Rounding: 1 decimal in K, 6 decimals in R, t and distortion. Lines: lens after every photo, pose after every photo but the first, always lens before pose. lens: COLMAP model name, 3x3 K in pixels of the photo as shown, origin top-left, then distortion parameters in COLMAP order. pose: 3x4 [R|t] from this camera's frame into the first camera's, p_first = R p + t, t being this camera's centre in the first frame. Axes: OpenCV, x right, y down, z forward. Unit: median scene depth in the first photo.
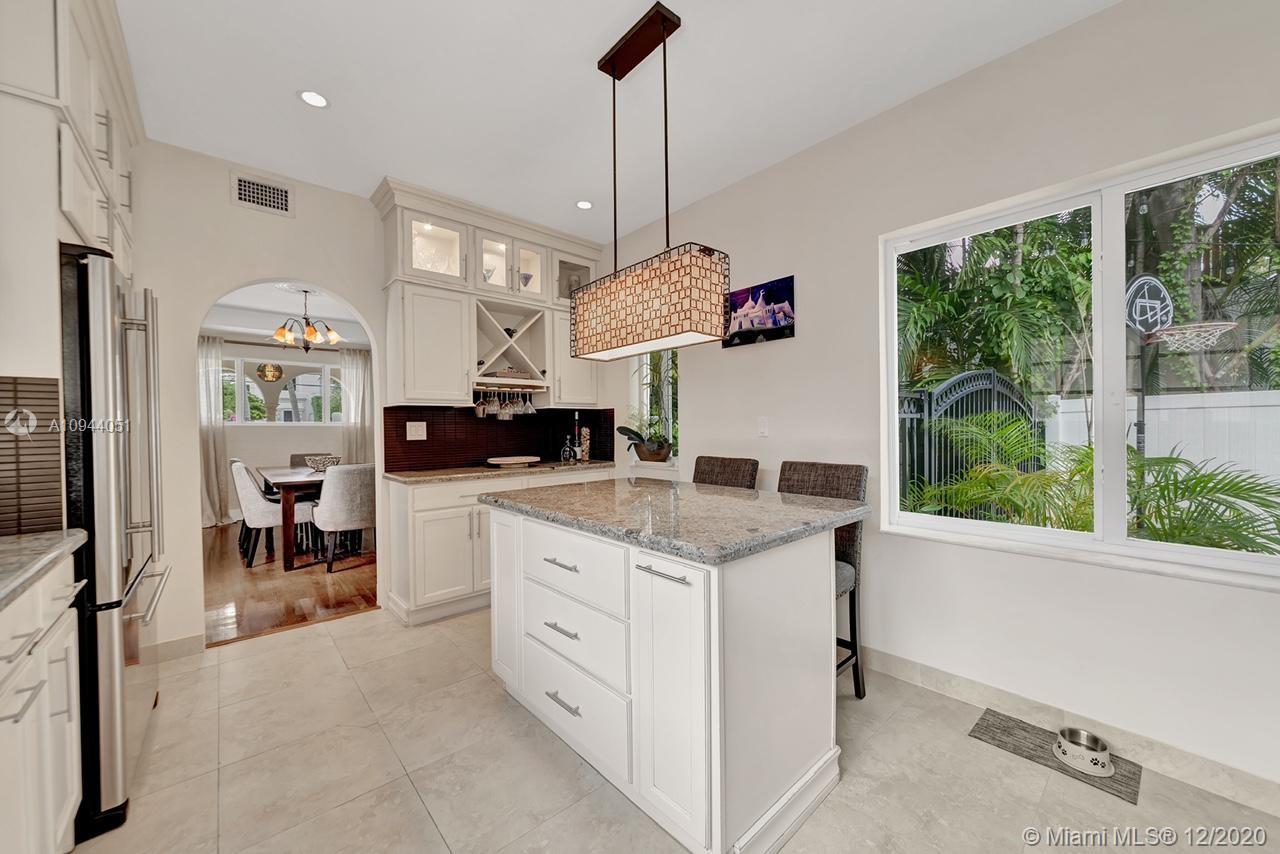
lens RADIAL K [[474.1, 0, 636.2], [0, 474.1, 429.5], [0, 0, 1]] dist [-0.011682, -0.000035]
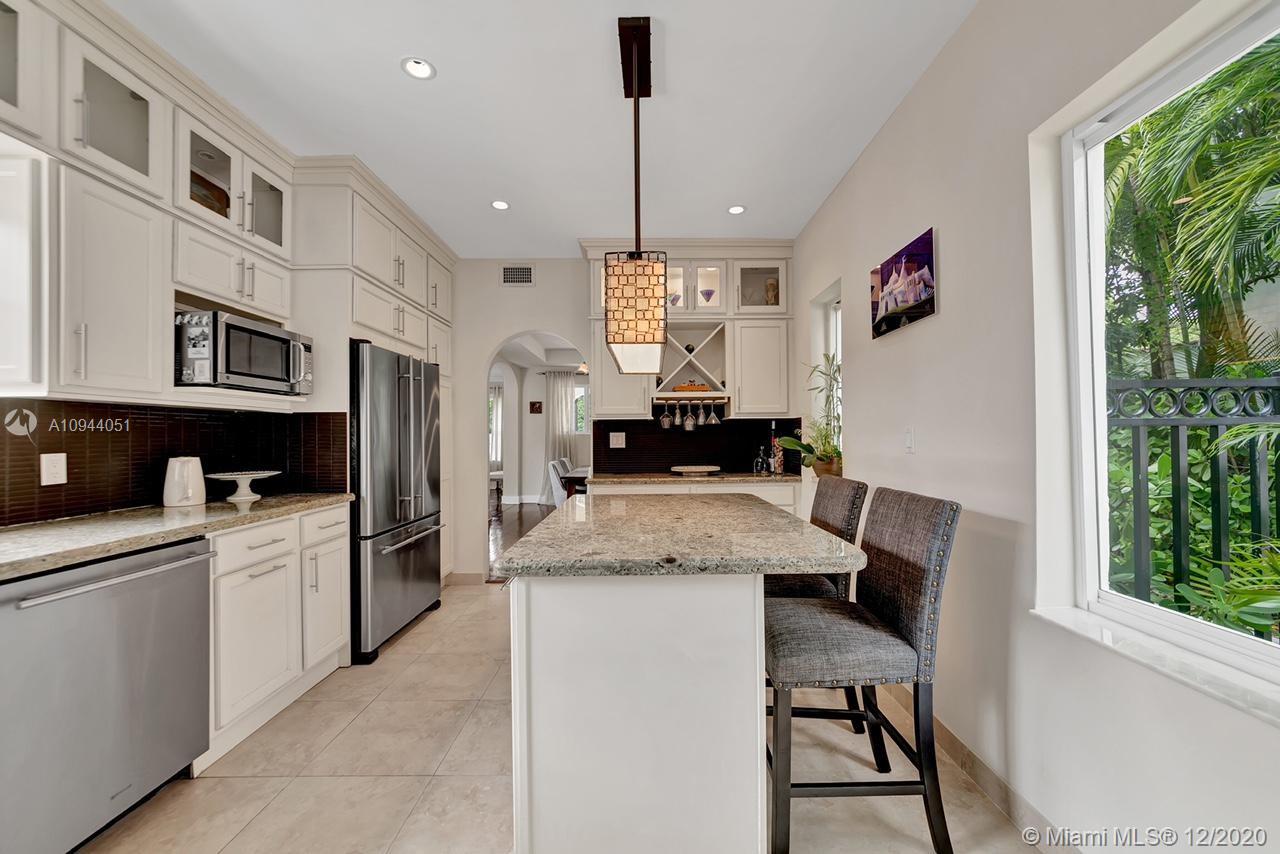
lens RADIAL K [[471.1, 0, 642.2], [0, 471.1, 430.8], [0, 0, 1]] dist [-0.000868, 0.000005]
pose [[0.752639, -0.003472, -0.658425, 0.381867], [-0.005844, 0.999911, -0.011953, -0.007421], [0.658408, 0.012844, 0.752552, 0.149813]]
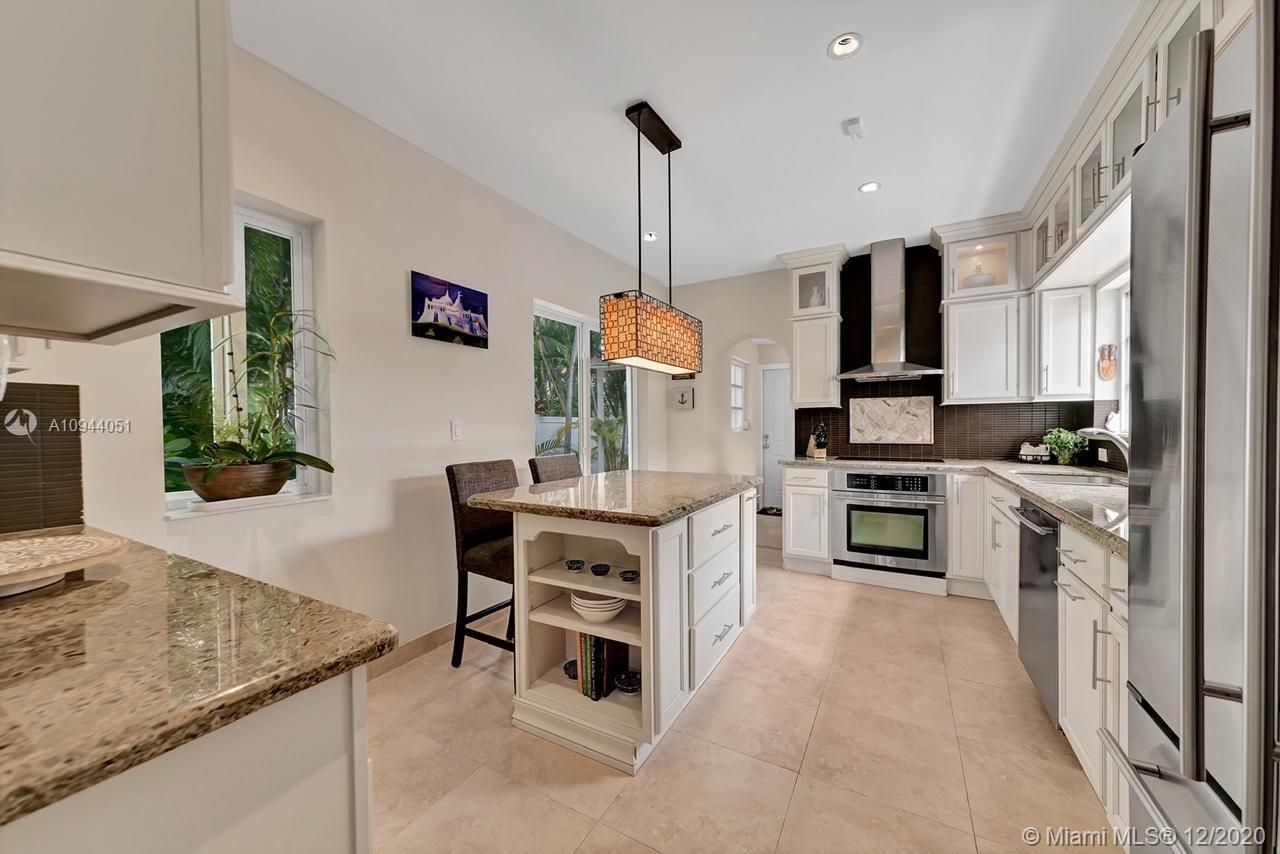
lens RADIAL K [[471.1, 0, 642.2], [0, 471.1, 430.8], [0, 0, 1]] dist [-0.000868, 0.000005]
pose [[-0.338996, 0.000259, 0.940788, -0.680066], [0.022223, 0.999723, 0.007733, -0.002945], [-0.940525, 0.023528, -0.338908, 0.845943]]
